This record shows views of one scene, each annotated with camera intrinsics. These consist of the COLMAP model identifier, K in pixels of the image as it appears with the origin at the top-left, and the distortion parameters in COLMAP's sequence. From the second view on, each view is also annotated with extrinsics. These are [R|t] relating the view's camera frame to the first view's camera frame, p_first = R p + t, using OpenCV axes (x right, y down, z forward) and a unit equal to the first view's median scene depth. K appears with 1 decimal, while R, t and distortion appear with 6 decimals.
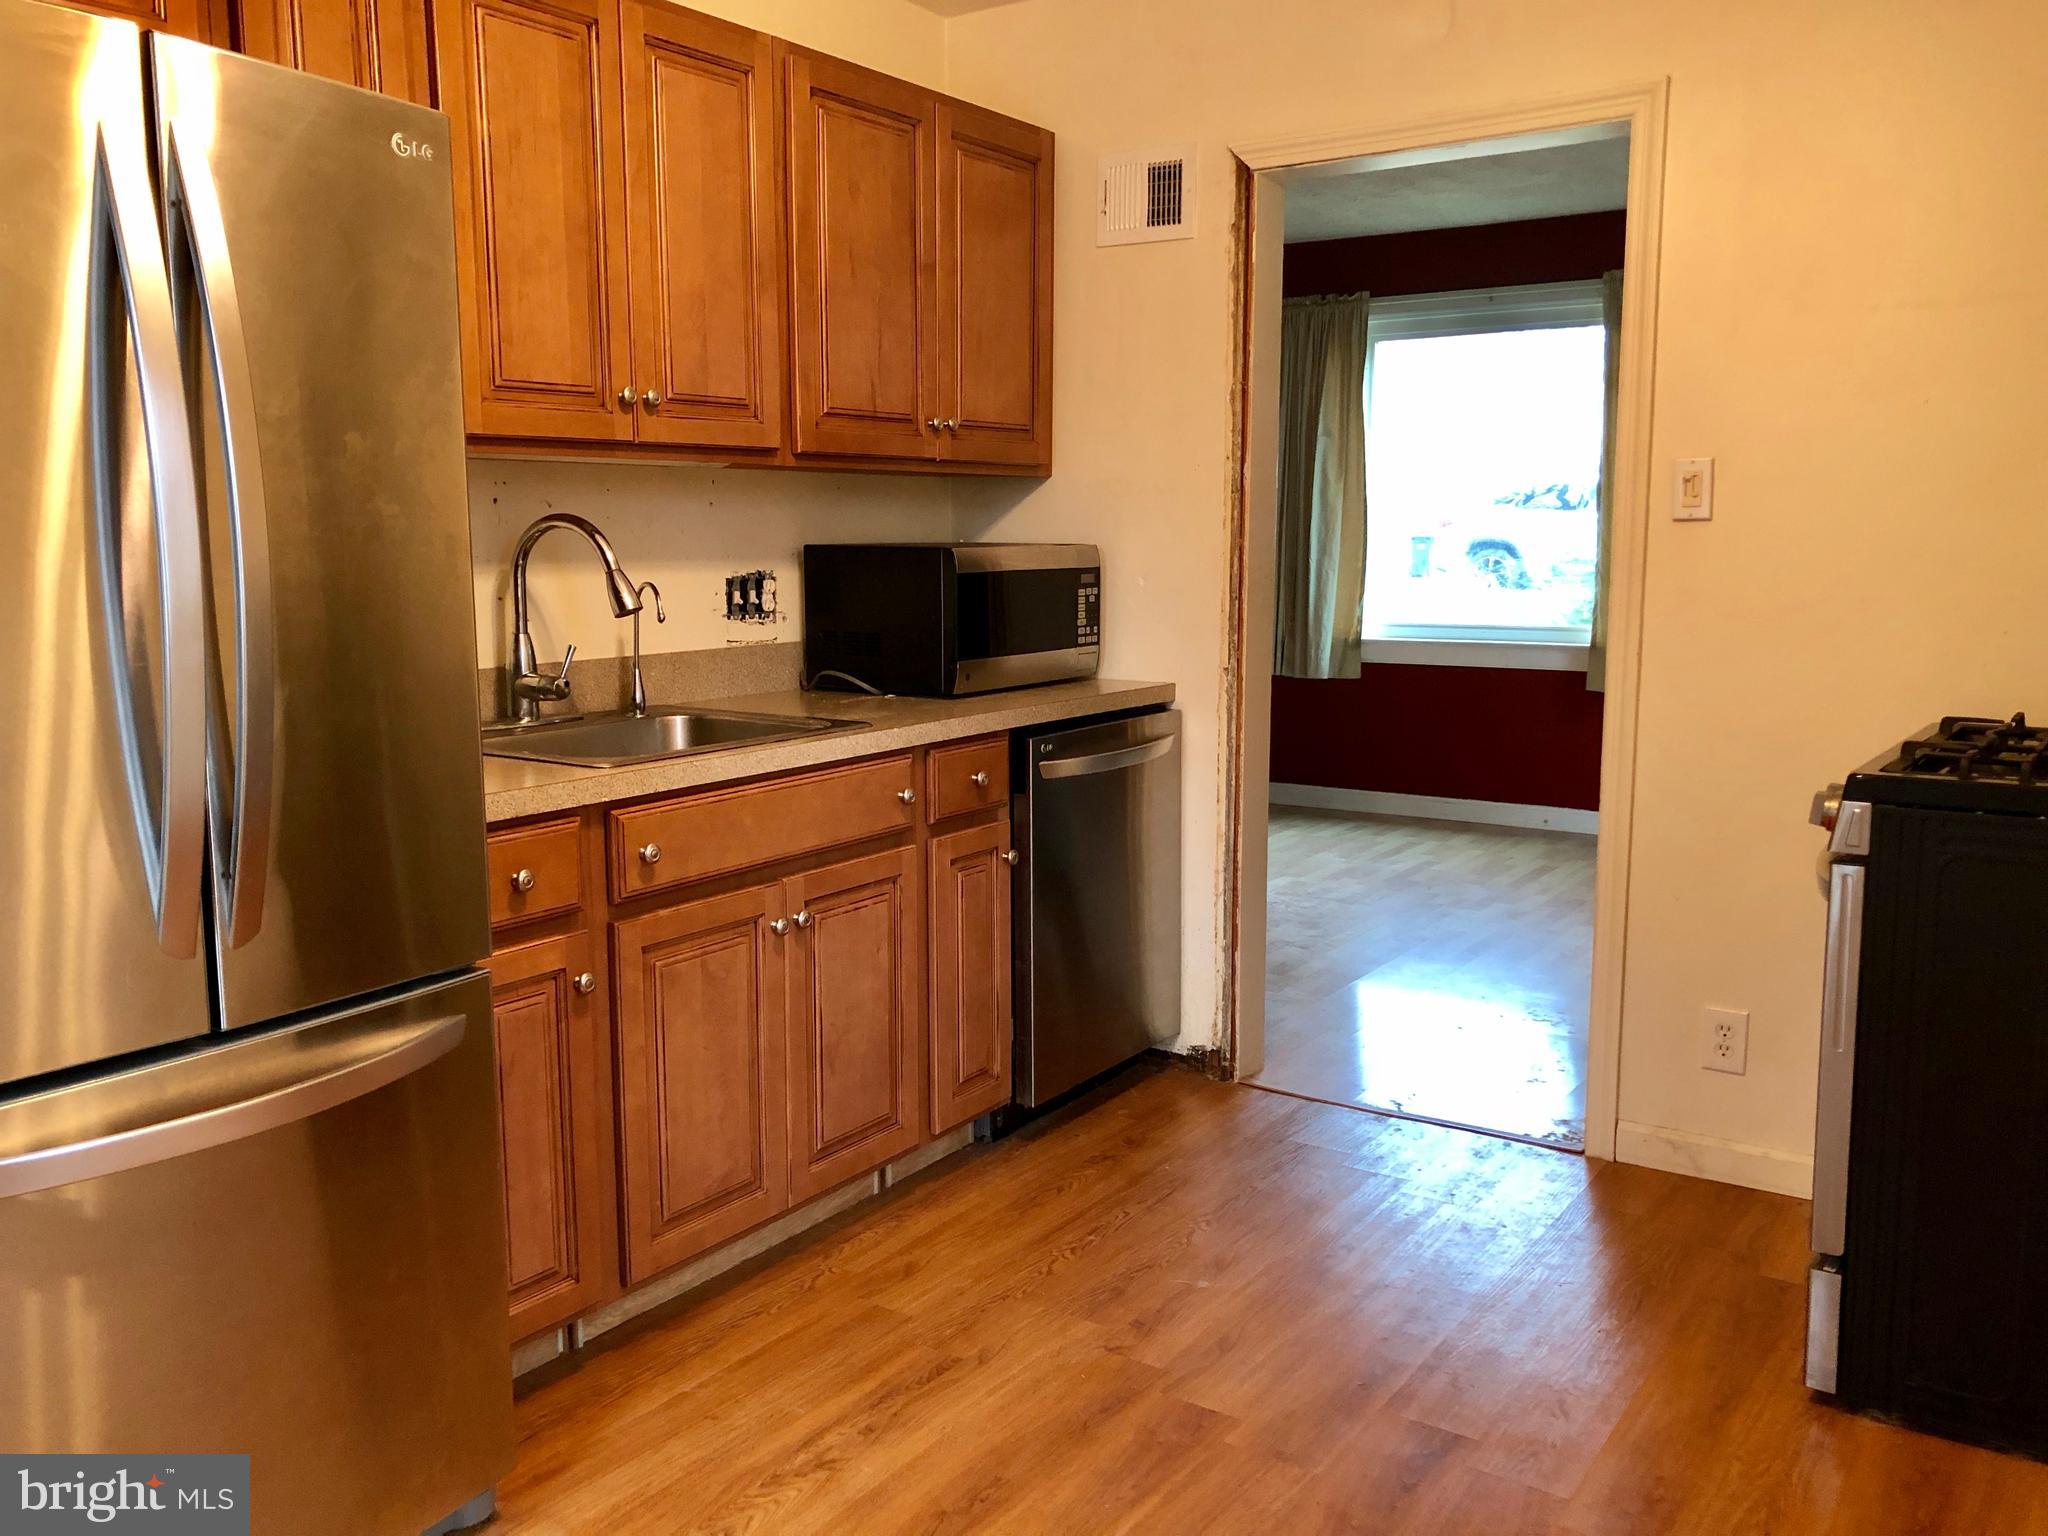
lens RADIAL K [[1657.8, 0, 1024.0], [0, 1657.8, 768.0], [0, 0, 1]] dist [-0.003096, 0.000723]
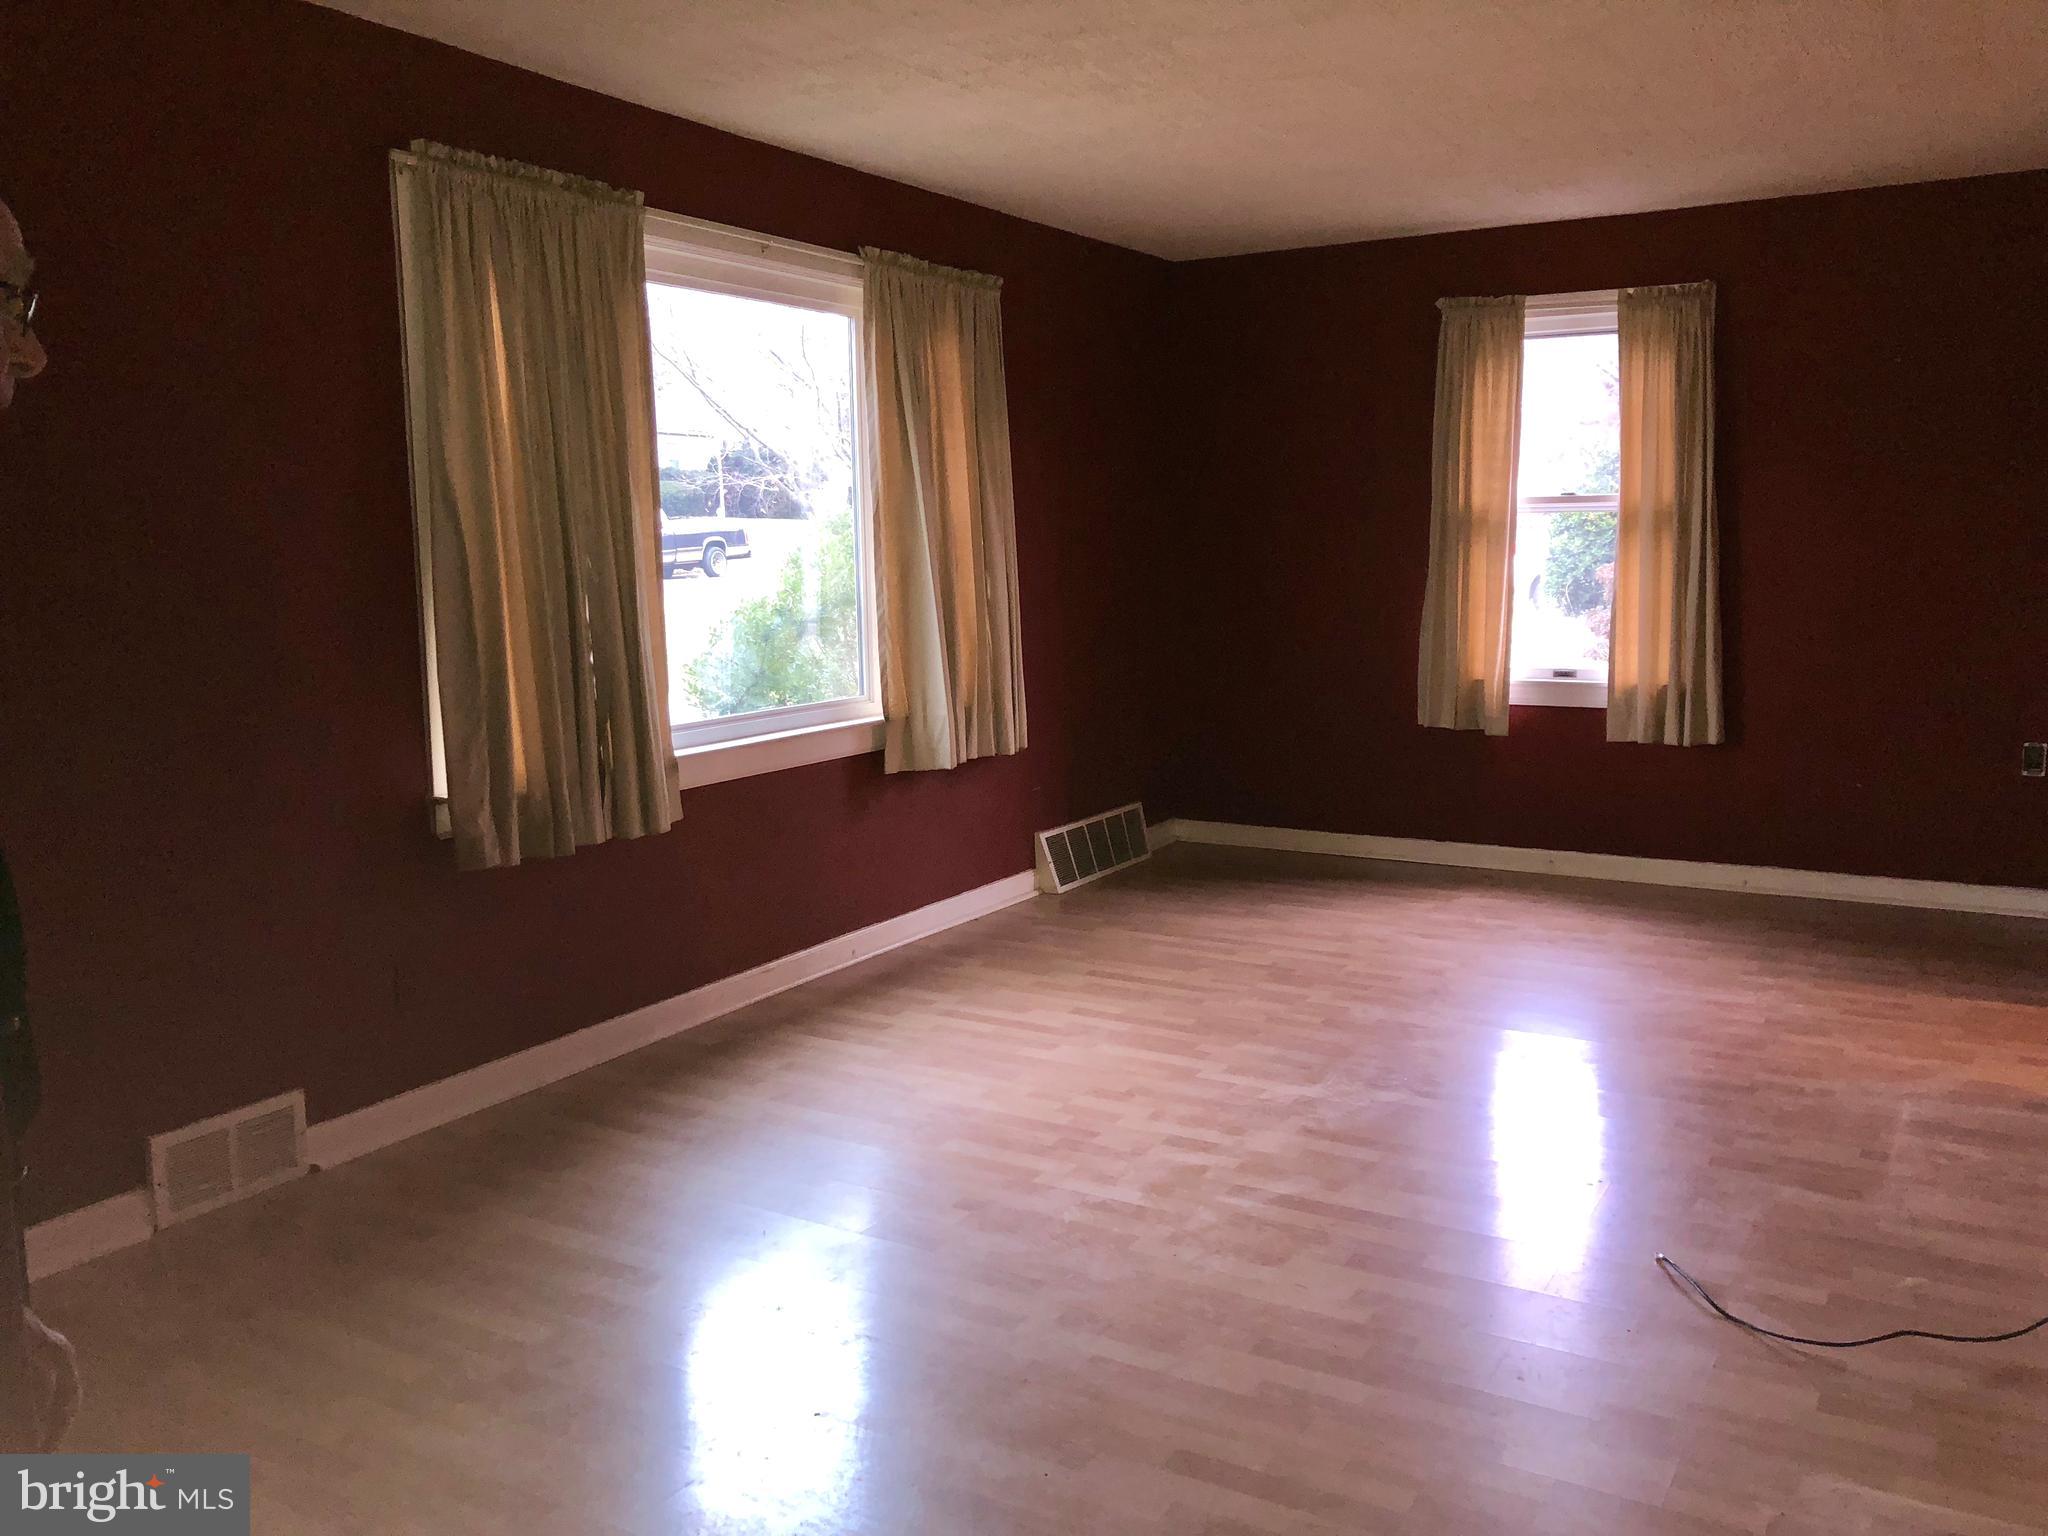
lens RADIAL K [[1669.8, 0, 1024.0], [0, 1669.8, 768.0], [0, 0, 1]] dist [0.004850, -0.005192]
pose [[-0.070034, -0.134533, 0.988431, -0.427306], [0.162633, 0.976067, 0.144373, -0.142870], [-0.984198, 0.170863, -0.046478, 0.900971]]
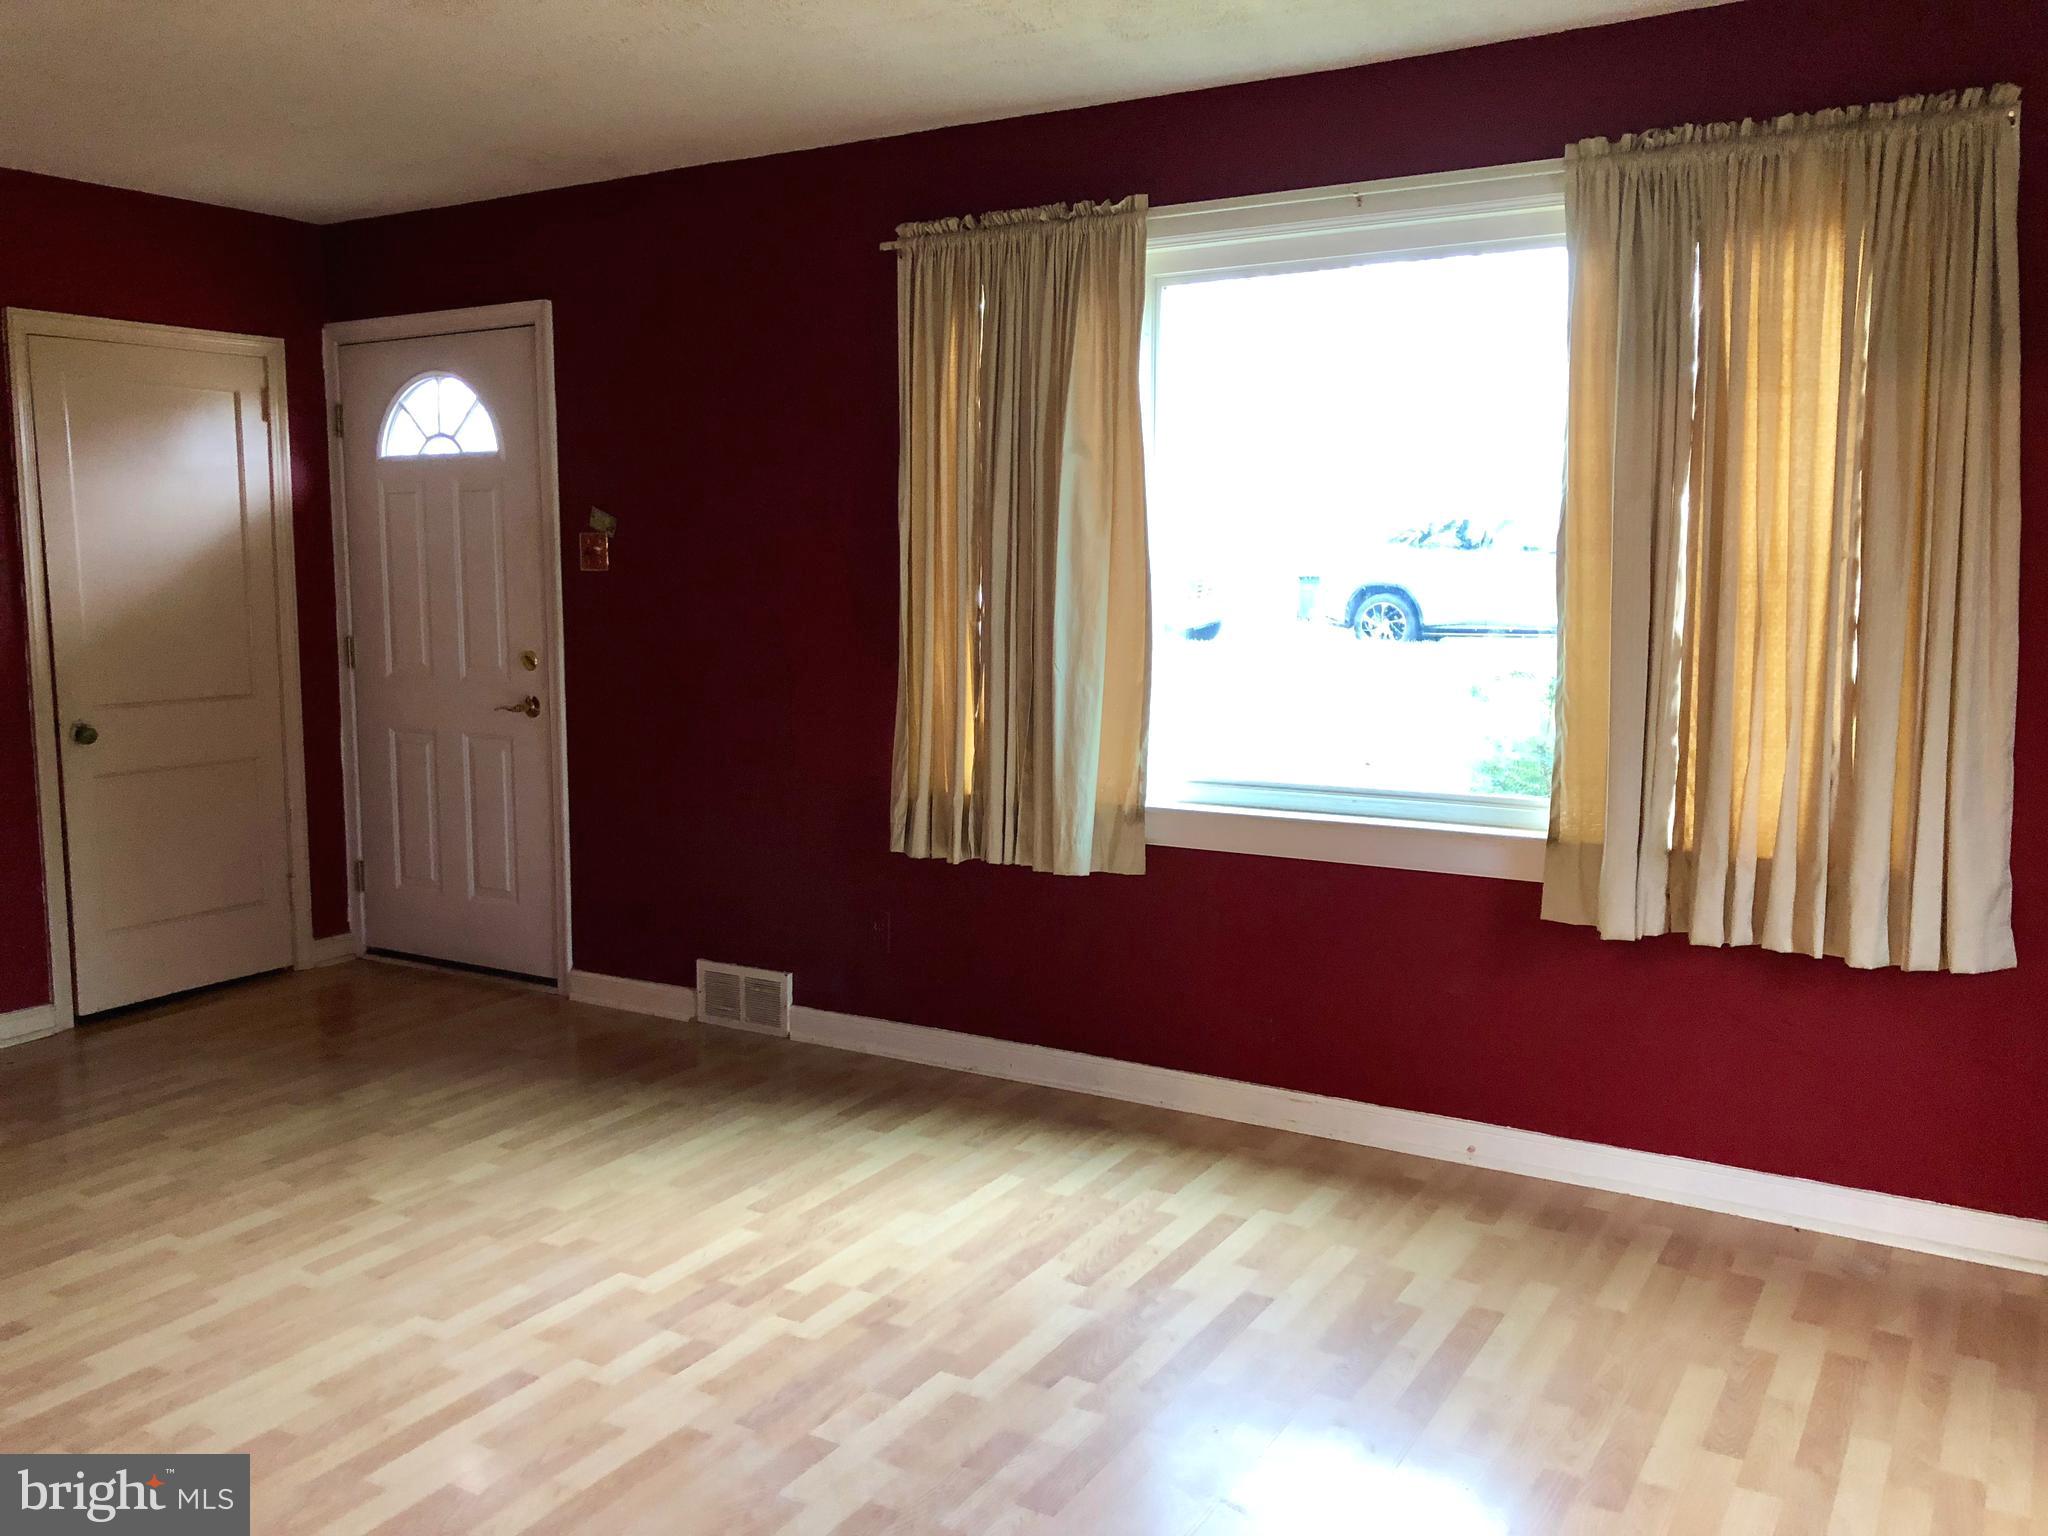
lens RADIAL K [[1669.8, 0, 1024.0], [0, 1669.8, 768.0], [0, 0, 1]] dist [0.004850, -0.005192]
pose [[0.998222, -0.008181, 0.059043, 0.128160], [0.009360, 0.999762, -0.019723, -0.080349], [-0.058868, 0.020241, 0.998061, 0.429257]]
